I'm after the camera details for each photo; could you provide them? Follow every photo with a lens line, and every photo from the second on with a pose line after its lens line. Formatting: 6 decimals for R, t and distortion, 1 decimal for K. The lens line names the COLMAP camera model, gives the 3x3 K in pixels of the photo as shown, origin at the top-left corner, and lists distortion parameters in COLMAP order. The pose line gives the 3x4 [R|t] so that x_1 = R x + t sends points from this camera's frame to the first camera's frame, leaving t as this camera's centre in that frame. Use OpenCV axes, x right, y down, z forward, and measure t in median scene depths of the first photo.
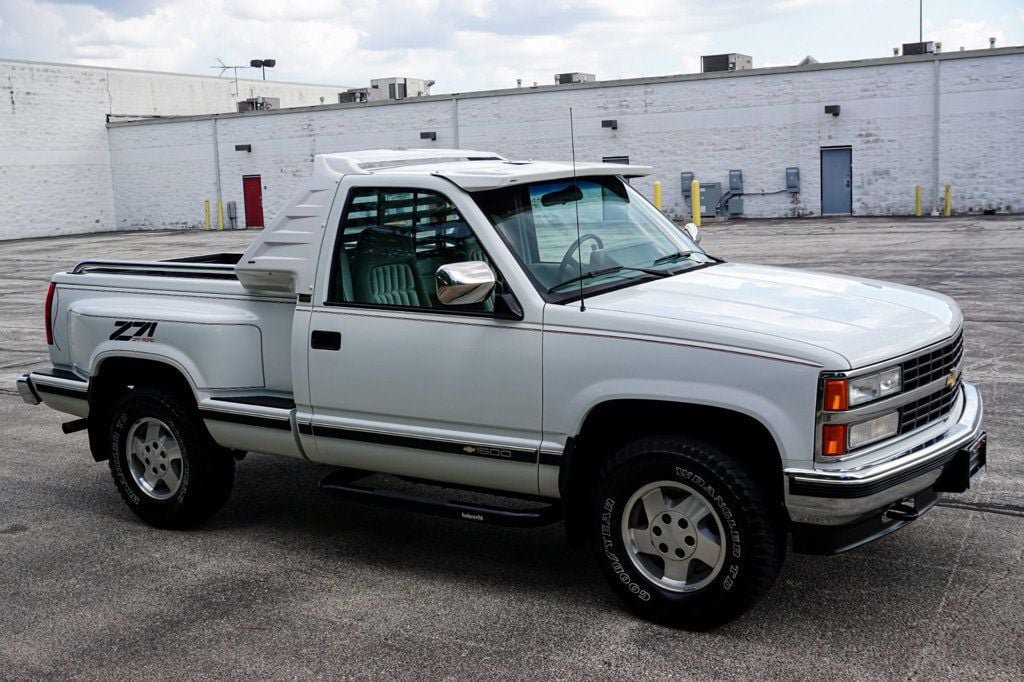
lens RADIAL K [[1173.8, 0, 506.8], [0, 1173.8, 346.0], [0, 0, 1]] dist [0.004903, 0.000000]
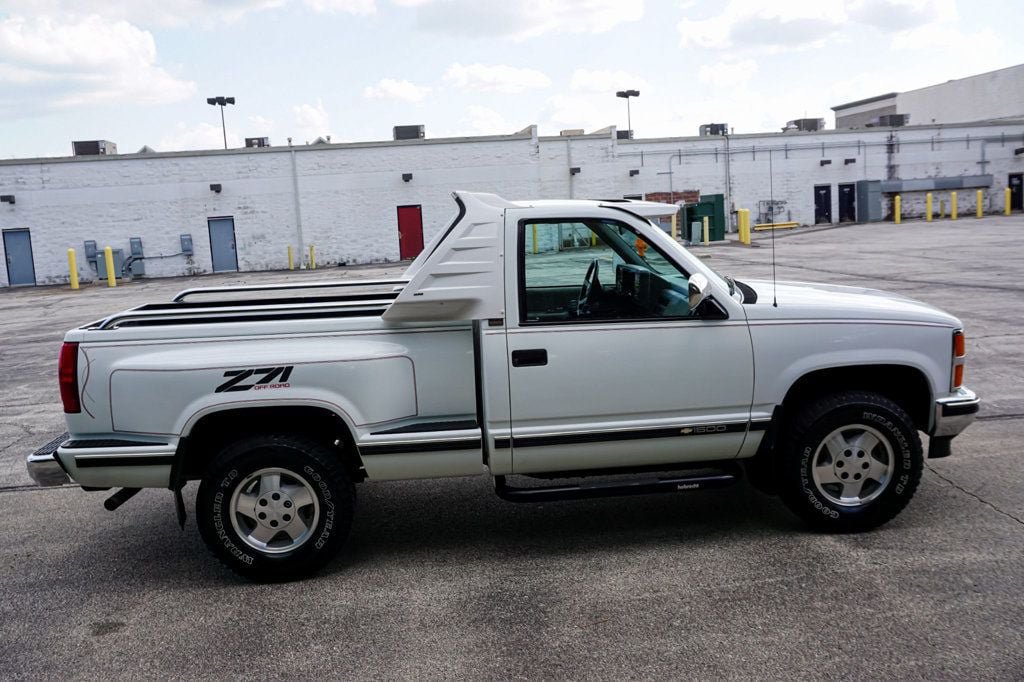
lens RADIAL K [[933.7, 0, 508.1], [0, 933.7, 341.1], [0, 0, 1]] dist [-0.011544, 0.000000]
pose [[0.785825, -0.088899, 0.612026, -0.662254], [0.113927, 0.993487, -0.001971, -0.019751], [-0.607865, 0.071275, 0.790835, 0.304342]]
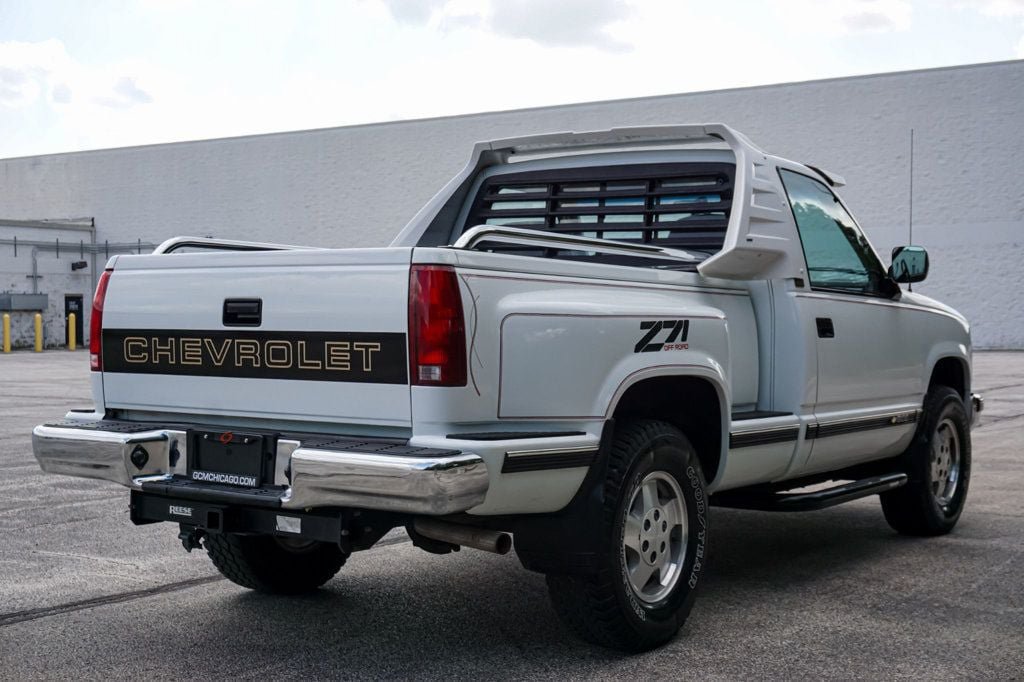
lens RADIAL K [[1414.5, 0, 501.5], [0, 1414.5, 359.9], [0, 0, 1]] dist [0.023138, 0.000000]
pose [[0.031652, 0.012546, 0.999420, -1.187024], [0.150485, 0.988463, -0.017174, 0.000729], [-0.988105, 0.150942, 0.029399, 1.151035]]
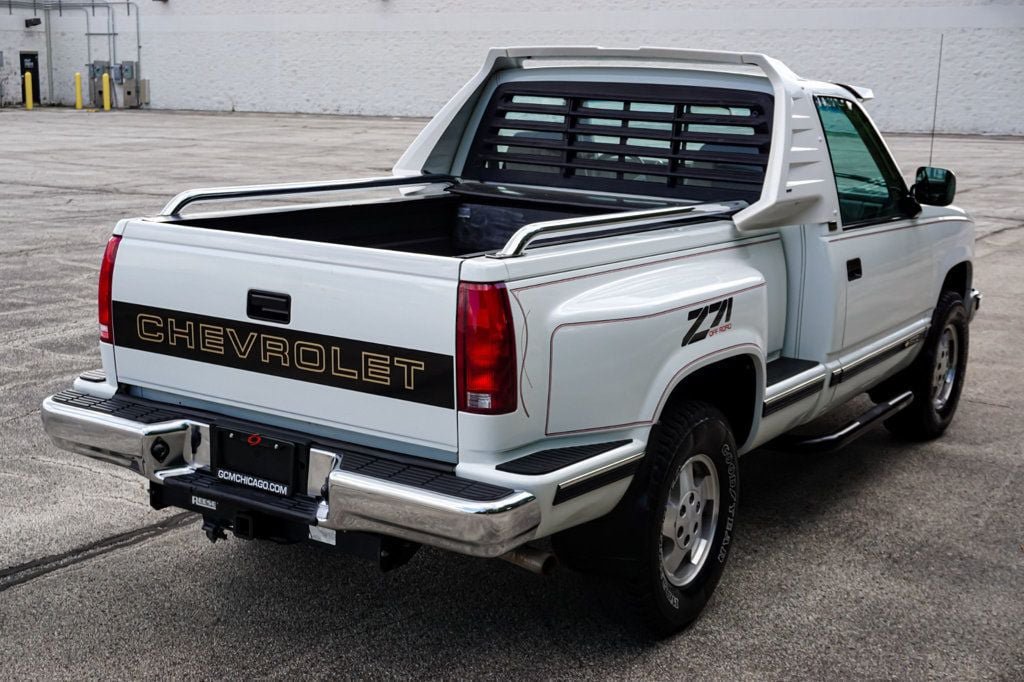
lens RADIAL K [[1351.0, 0, 502.2], [0, 1351.0, 358.6], [0, 0, 1]] dist [0.014604, 0.000000]
pose [[-0.007330, -0.167691, 0.985812, -1.100739], [0.131633, 0.977098, 0.167187, -0.136057], [-0.991271, 0.130991, 0.014912, 1.185912]]
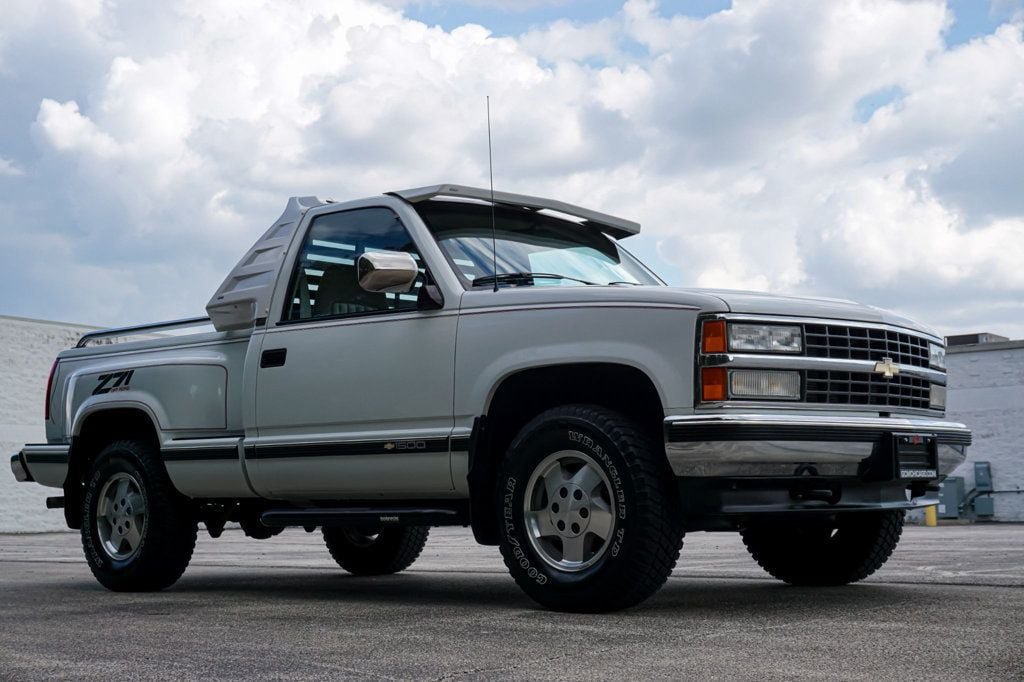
lens RADIAL K [[1414.5, 0, 504.5], [0, 1414.5, 345.4], [0, 0, 1]] dist [0.023138, 0.000000]
pose [[0.985885, 0.009041, -0.167181, 0.225691], [-0.051380, 0.966696, -0.250716, 0.259860], [0.159347, 0.255767, 0.953515, -0.107792]]
